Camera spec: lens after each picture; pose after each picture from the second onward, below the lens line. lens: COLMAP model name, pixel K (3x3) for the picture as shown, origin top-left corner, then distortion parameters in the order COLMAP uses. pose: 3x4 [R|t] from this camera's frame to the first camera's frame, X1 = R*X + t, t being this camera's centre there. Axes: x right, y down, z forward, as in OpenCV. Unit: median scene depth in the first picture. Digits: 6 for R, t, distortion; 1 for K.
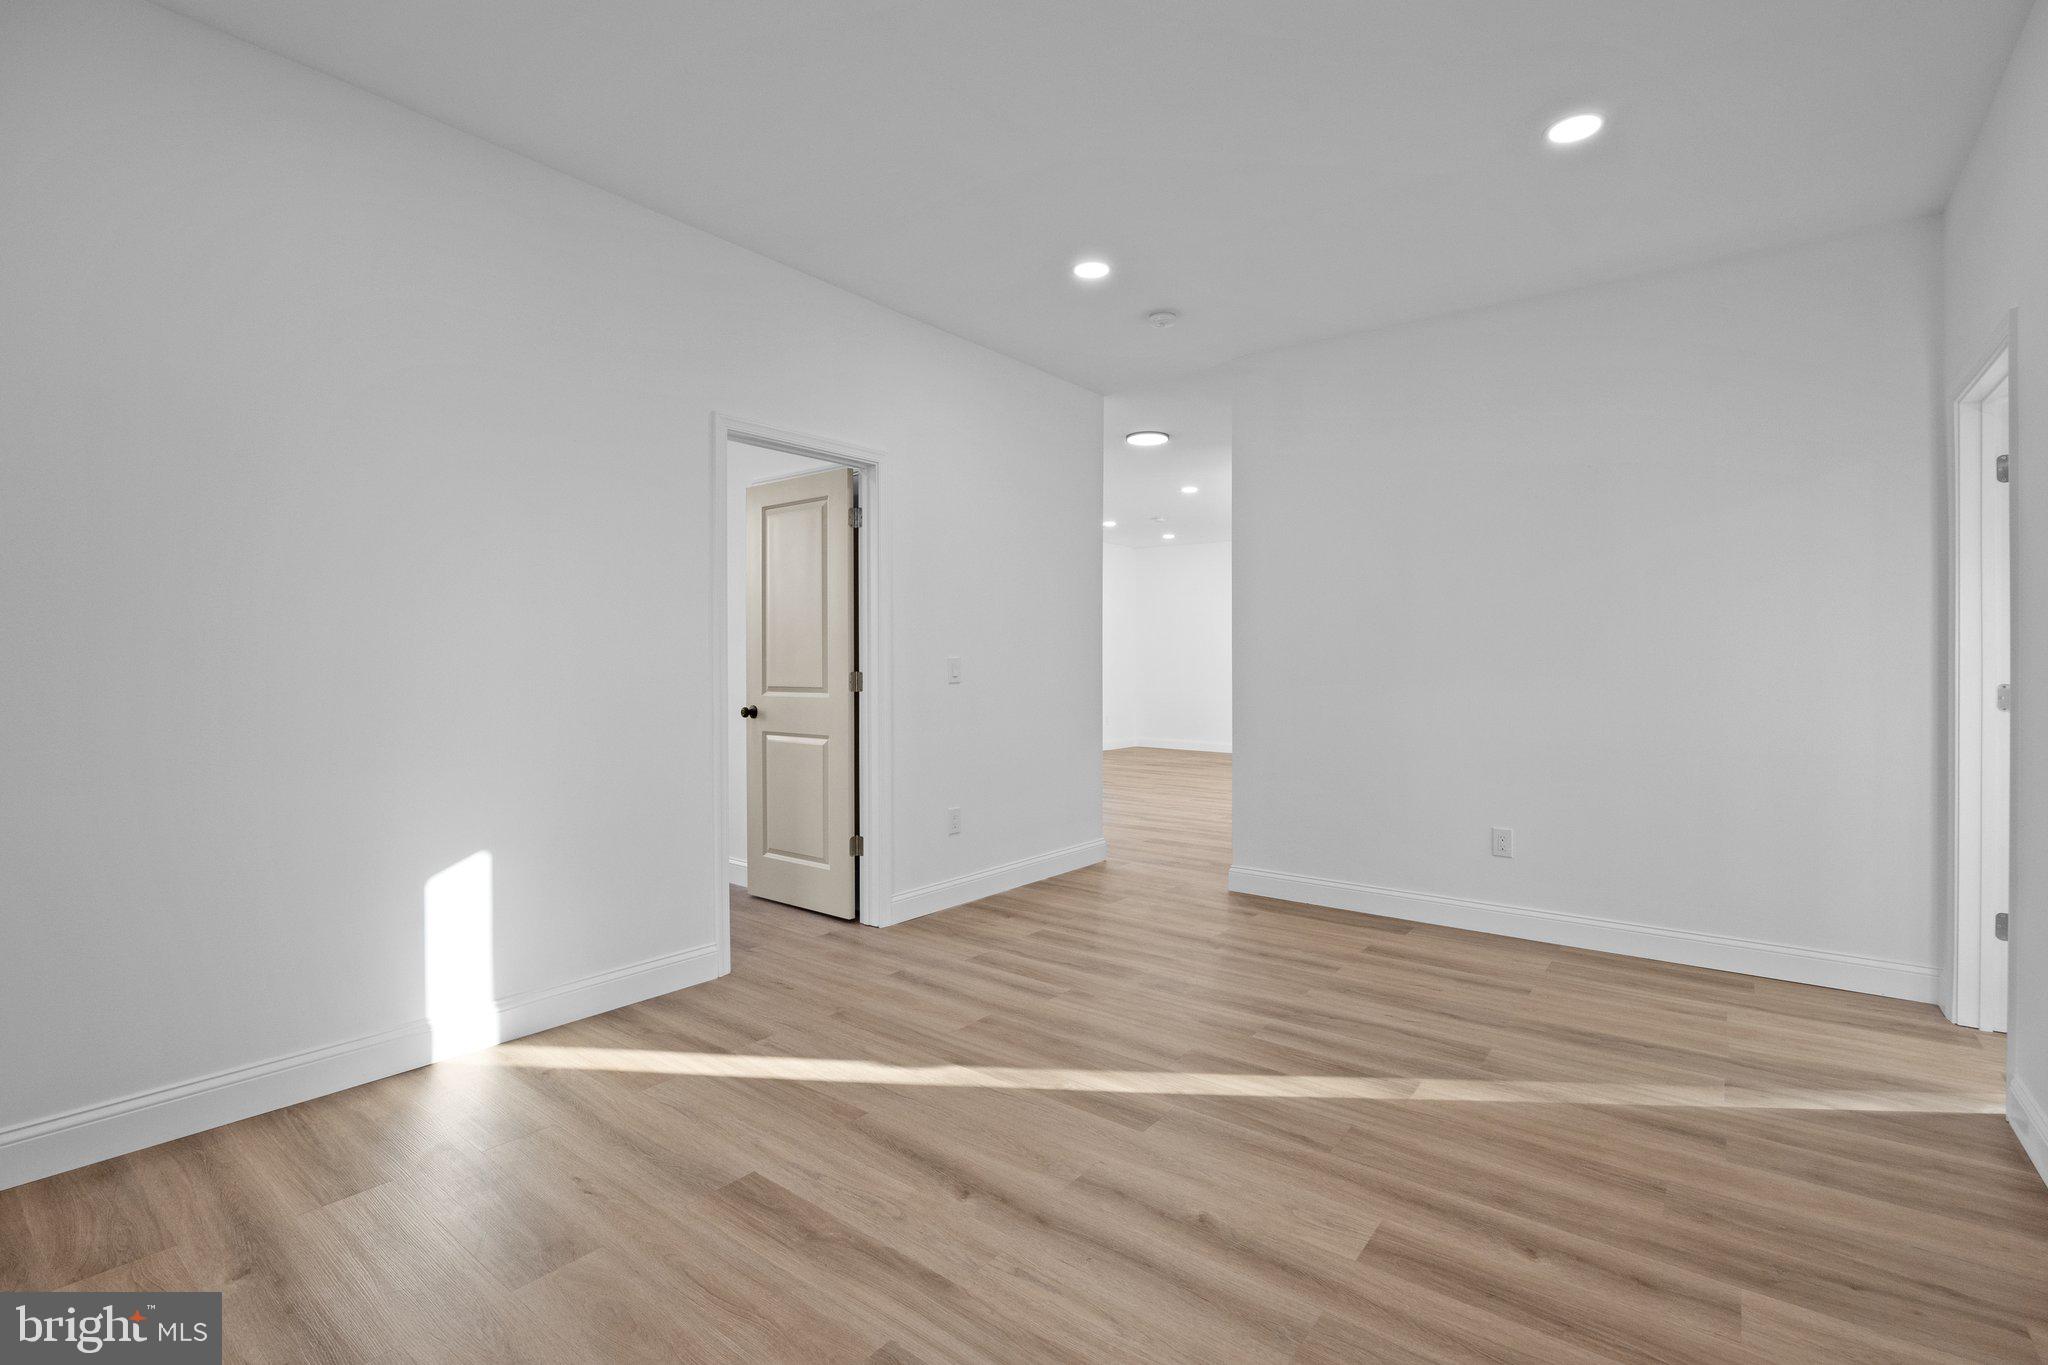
lens RADIAL K [[944.2, 0, 1019.3], [0, 944.2, 659.9], [0, 0, 1]] dist [0.002310, -0.000026]
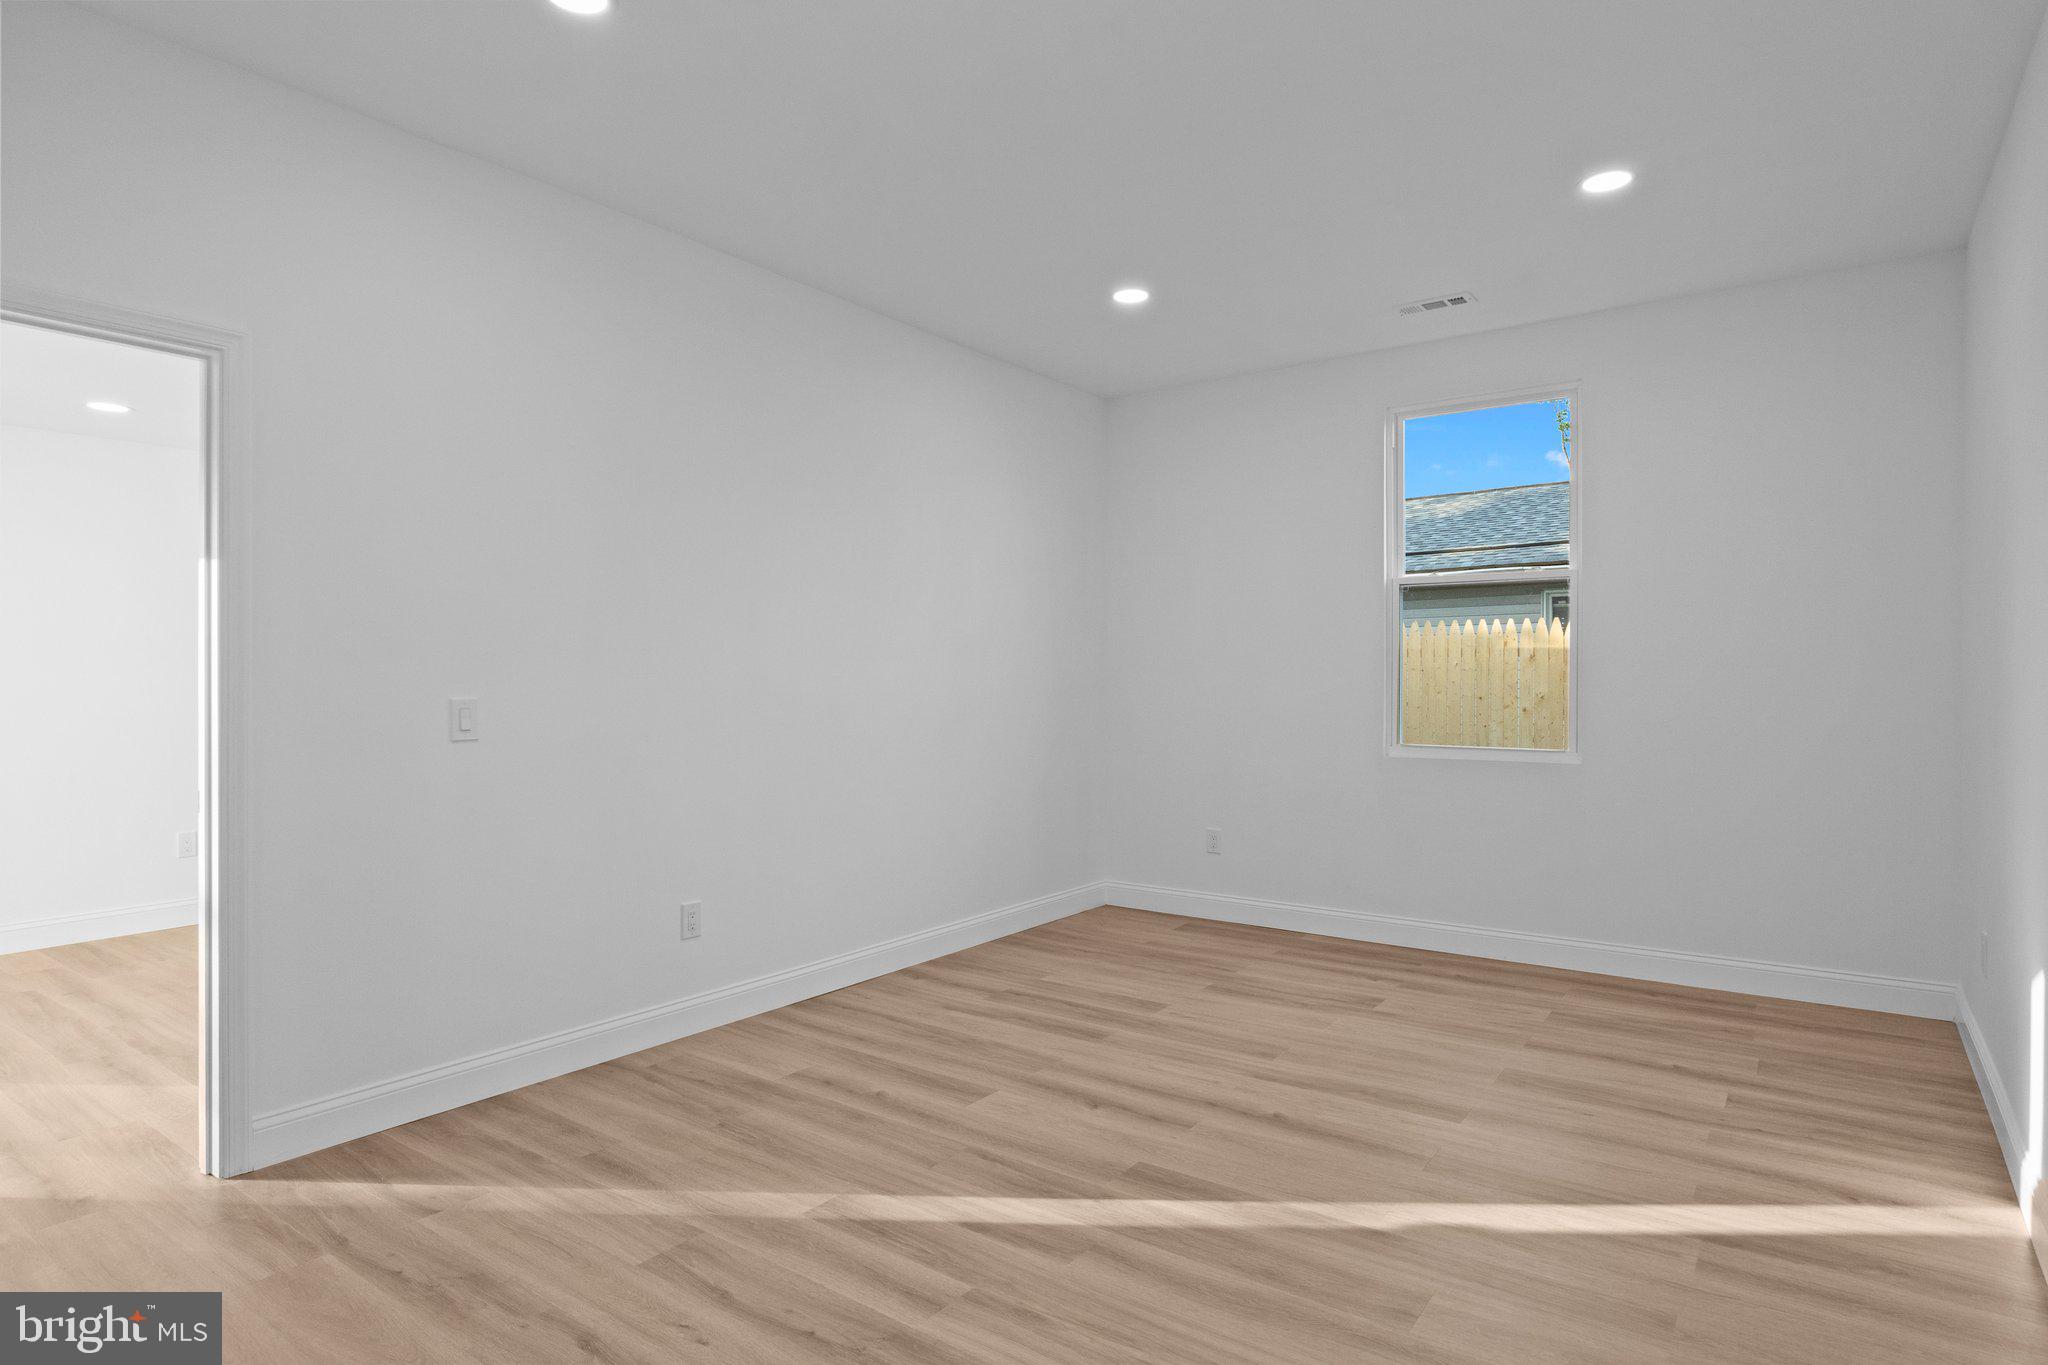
lens RADIAL K [[1107.4, 0, 1027.8], [0, 1107.4, 662.3], [0, 0, 1]] dist [-0.003126, -0.000539]
pose [[-0.999400, -0.005504, -0.034190, 0.277118], [-0.004915, 0.999838, -0.017305, -0.018041], [0.034279, -0.017126, -0.999266, 2.069746]]
